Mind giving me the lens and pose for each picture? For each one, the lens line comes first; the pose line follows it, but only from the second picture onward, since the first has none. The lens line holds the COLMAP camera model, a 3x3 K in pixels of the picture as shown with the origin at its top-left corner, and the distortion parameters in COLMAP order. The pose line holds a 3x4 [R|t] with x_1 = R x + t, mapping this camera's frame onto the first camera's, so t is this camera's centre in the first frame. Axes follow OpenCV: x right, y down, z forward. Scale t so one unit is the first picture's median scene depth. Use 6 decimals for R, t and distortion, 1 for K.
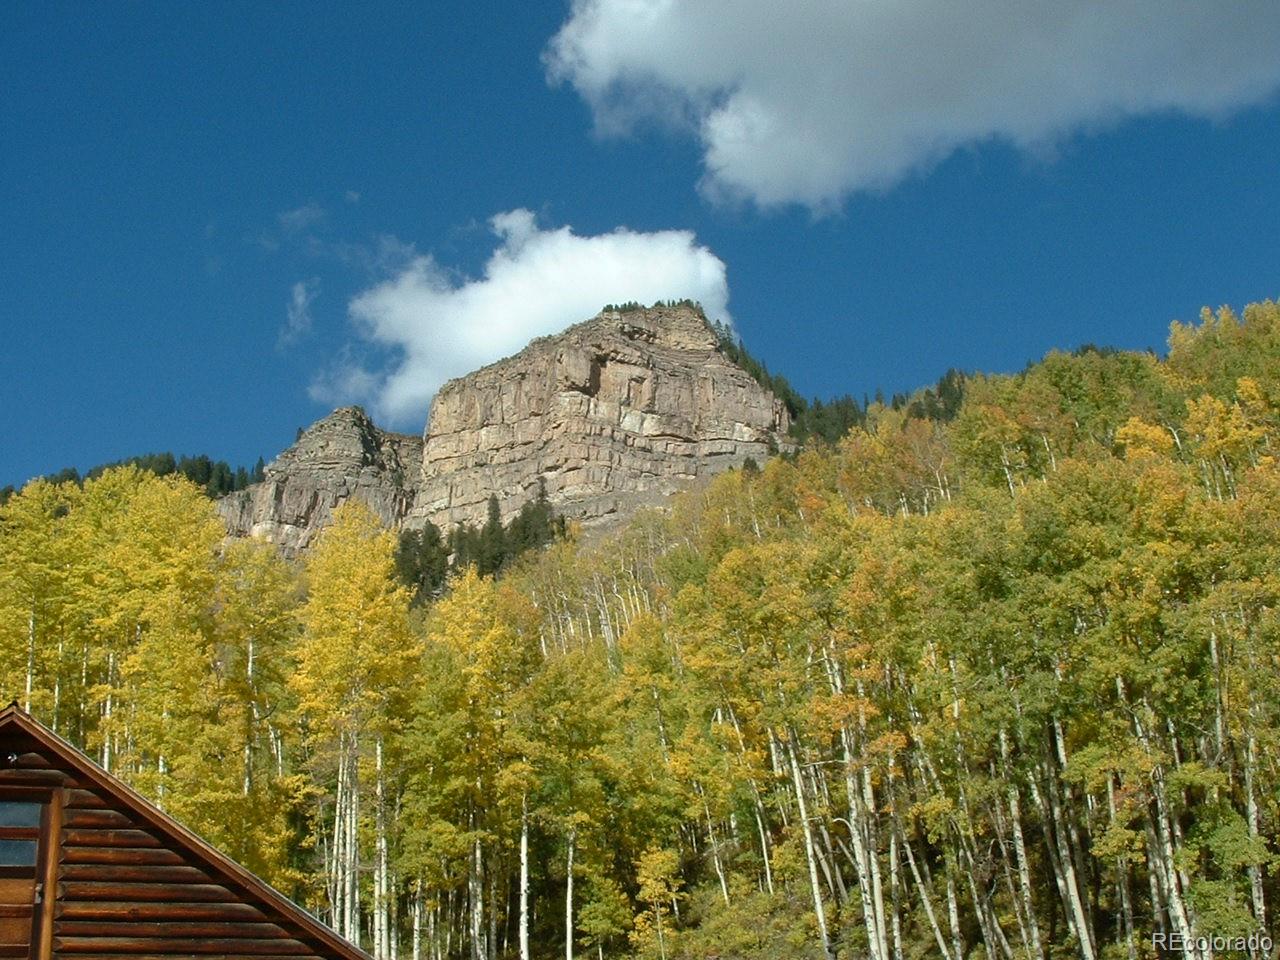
lens RADIAL K [[1532.2, 0, 630.5], [0, 1532.2, 484.4], [0, 0, 1]] dist [-0.275832, 0.324837]
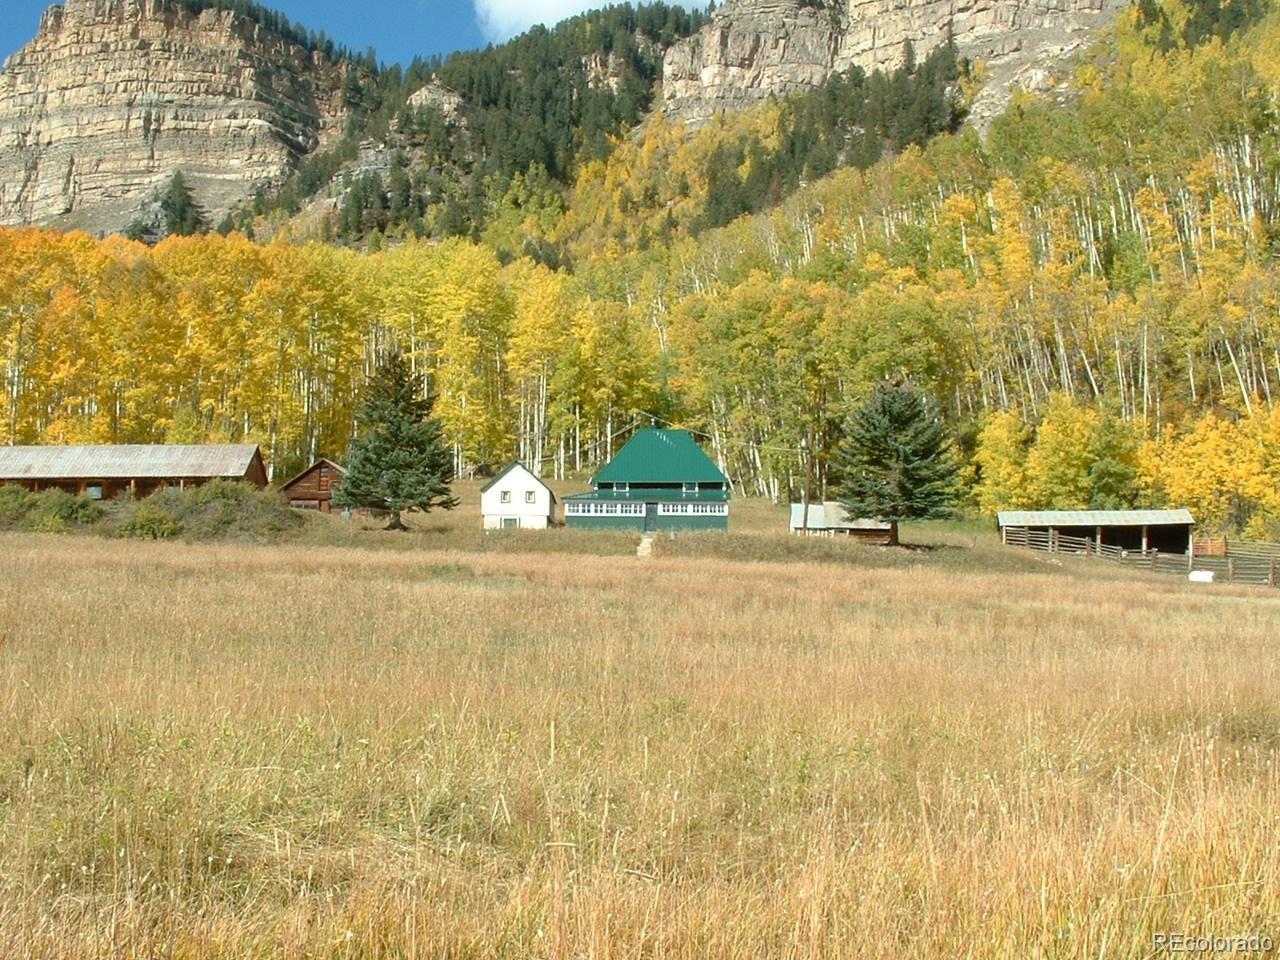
lens RADIAL K [[1532.2, 0, 630.5], [0, 1532.2, 484.4], [0, 0, 1]] dist [-0.275832, 0.324837]
pose [[0.946080, 0.026797, -0.322823, 0.760552], [0.080538, 0.945822, 0.314539, -0.429439], [0.313762, -0.323579, 0.892665, -1.173996]]
